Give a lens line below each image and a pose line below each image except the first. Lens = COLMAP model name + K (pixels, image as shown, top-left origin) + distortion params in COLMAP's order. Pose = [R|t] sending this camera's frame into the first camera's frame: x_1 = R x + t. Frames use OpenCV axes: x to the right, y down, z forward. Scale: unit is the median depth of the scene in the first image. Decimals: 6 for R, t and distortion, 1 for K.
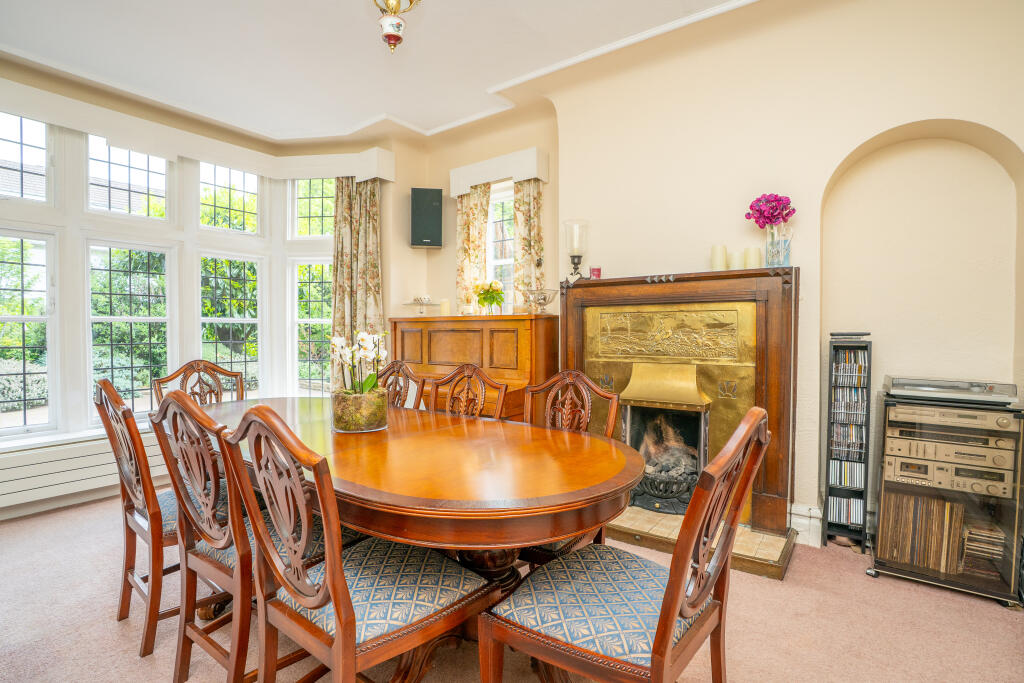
lens RADIAL K [[476.4, 0, 512.6], [0, 476.4, 341.8], [0, 0, 1]] dist [-0.026755, 0.000853]
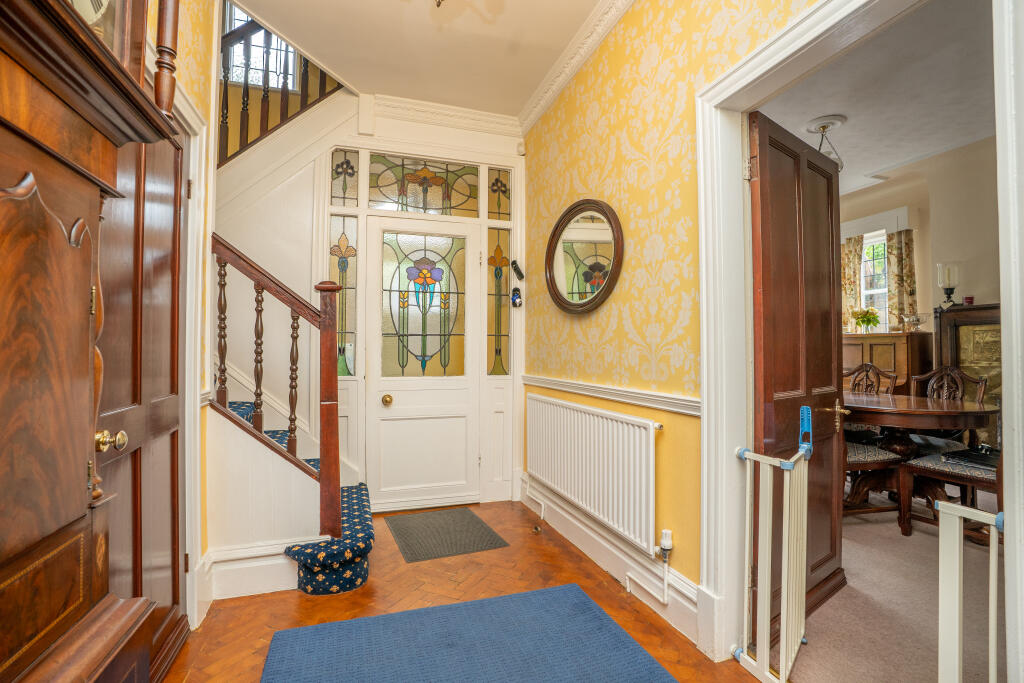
lens RADIAL K [[476.4, 0, 515.0], [0, 476.4, 335.5], [0, 0, 1]] dist [-0.026755, 0.000853]
pose [[0.816626, -0.011293, -0.577057, -0.097847], [-0.021387, 0.998530, -0.049807, 0.039126], [0.576771, 0.053015, 0.815184, -0.687169]]
